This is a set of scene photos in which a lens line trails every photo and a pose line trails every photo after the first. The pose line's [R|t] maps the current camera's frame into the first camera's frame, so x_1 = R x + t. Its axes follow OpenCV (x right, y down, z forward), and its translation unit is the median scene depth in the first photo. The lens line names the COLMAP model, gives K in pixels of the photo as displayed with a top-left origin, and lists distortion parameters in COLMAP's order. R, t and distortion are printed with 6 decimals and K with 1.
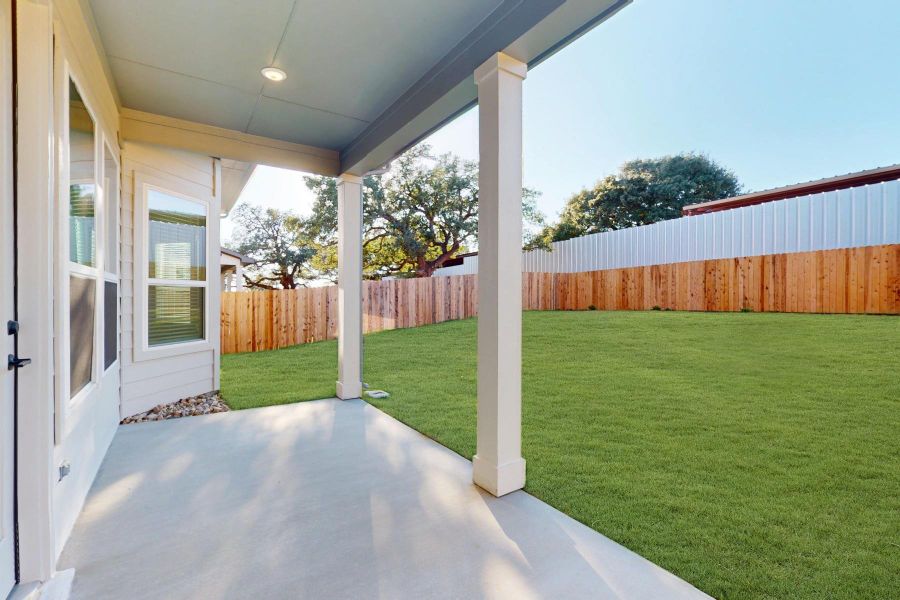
lens RADIAL K [[390.9, 0, 452.1], [0, 390.9, 300.3], [0, 0, 1]] dist [-0.002348, 0.001164]
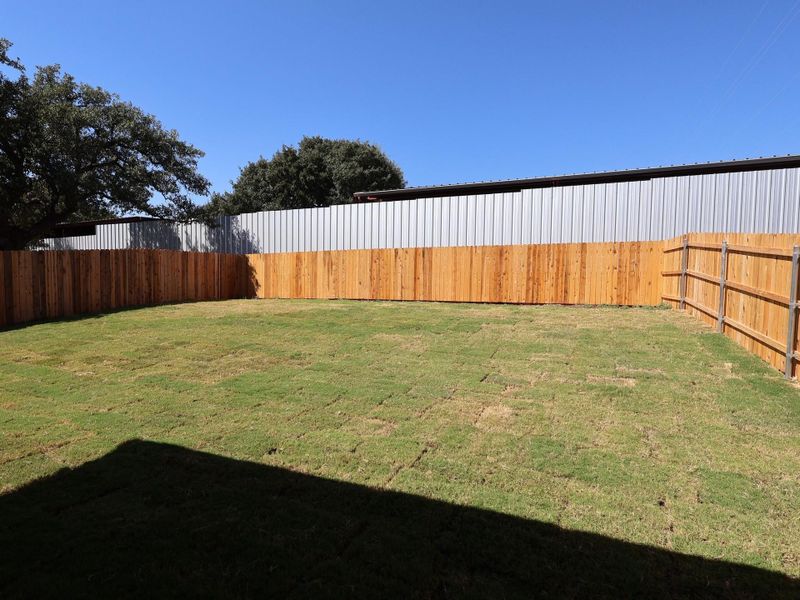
lens RADIAL K [[416.2, 0, 399.8], [0, 416.2, 298.7], [0, 0, 1]] dist [-0.006009, 0.002149]
pose [[0.812696, -0.014525, 0.582507, 0.078938], [-0.012720, 0.999009, 0.042658, -0.021206], [-0.582549, -0.042078, 0.811706, 0.077222]]
